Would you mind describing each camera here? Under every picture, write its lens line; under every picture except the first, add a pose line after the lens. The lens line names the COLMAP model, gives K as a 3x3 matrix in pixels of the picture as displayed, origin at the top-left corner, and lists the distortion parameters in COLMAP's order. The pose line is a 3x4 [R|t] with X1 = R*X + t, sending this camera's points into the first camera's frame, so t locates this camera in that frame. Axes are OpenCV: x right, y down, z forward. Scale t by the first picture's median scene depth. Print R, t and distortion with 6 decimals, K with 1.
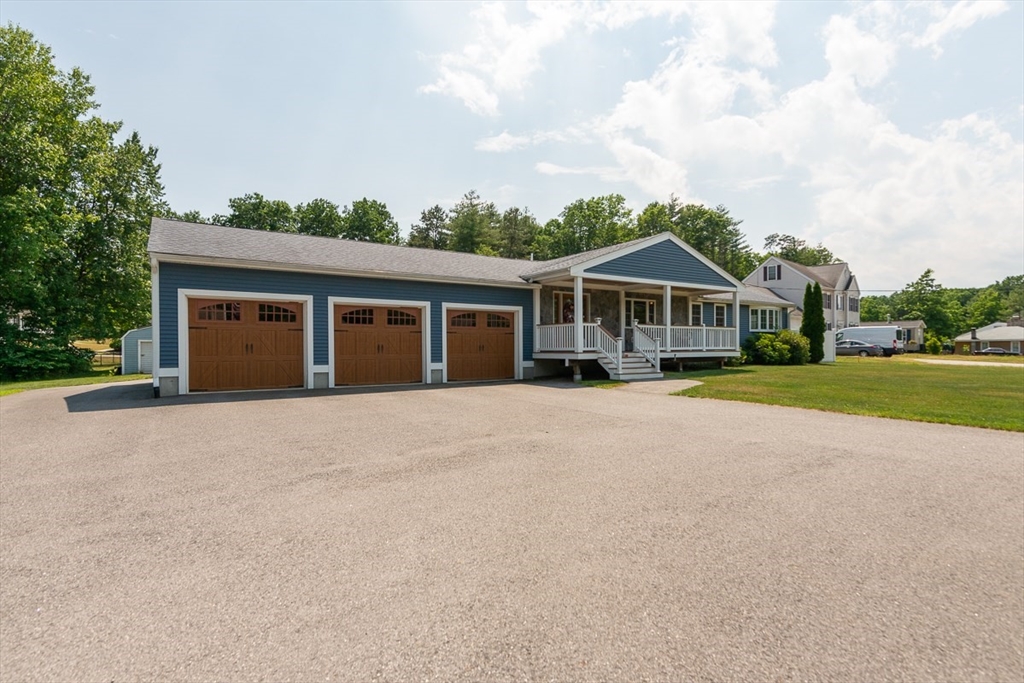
lens RADIAL K [[493.1, 0, 506.8], [0, 493.1, 336.4], [0, 0, 1]] dist [0.016485, -0.000573]
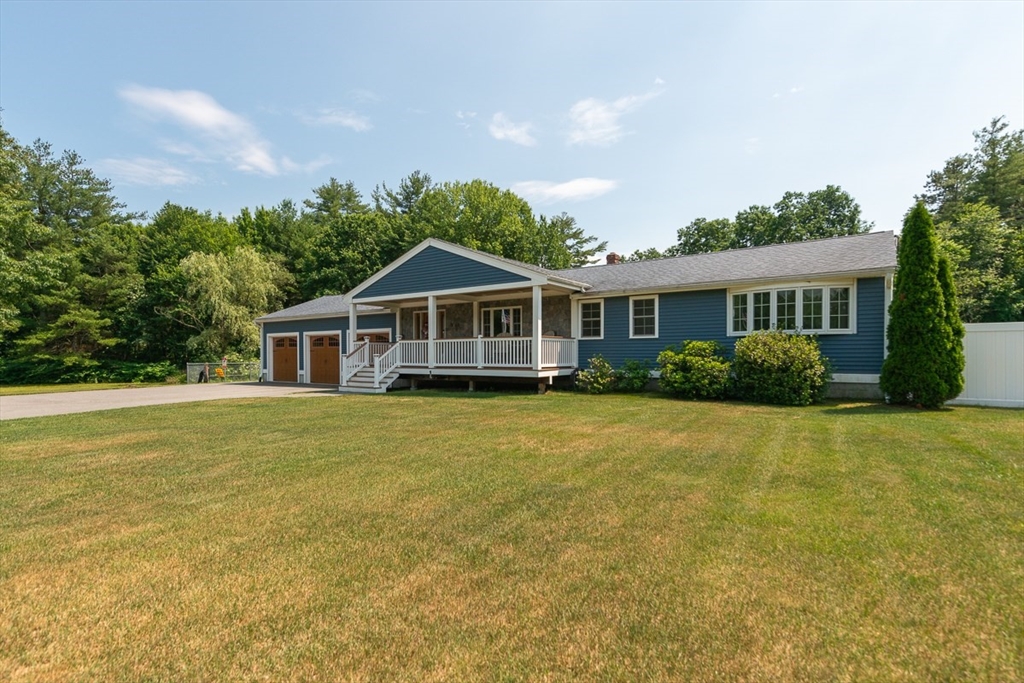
lens RADIAL K [[493.1, 0, 506.8], [0, 493.1, 336.4], [0, 0, 1]] dist [0.016485, -0.000573]
pose [[0.382965, -0.039995, -0.922897, 1.136343], [0.011899, 0.999193, -0.038364, 0.008970], [0.923686, 0.003711, 0.383132, 0.721491]]
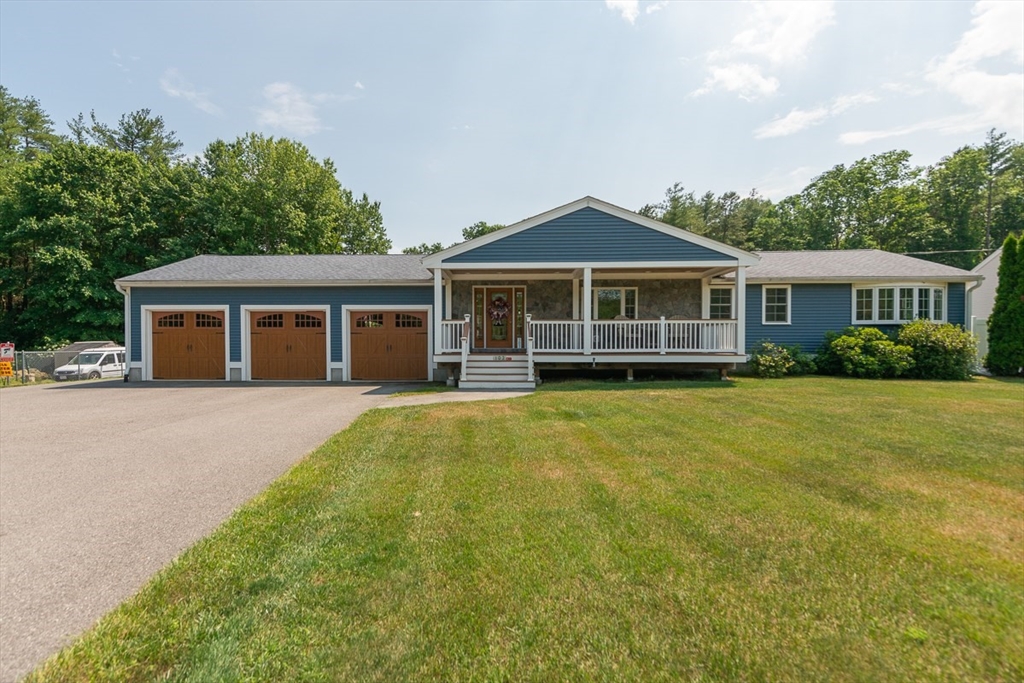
lens RADIAL K [[451.6, 0, 493.7], [0, 451.6, 344.5], [0, 0, 1]] dist [0.008100, -0.000635]
pose [[0.823043, -0.001082, -0.567979, 0.560107], [0.008895, 0.999900, 0.010984, 0.006326], [0.567910, -0.014093, 0.822970, 0.320973]]
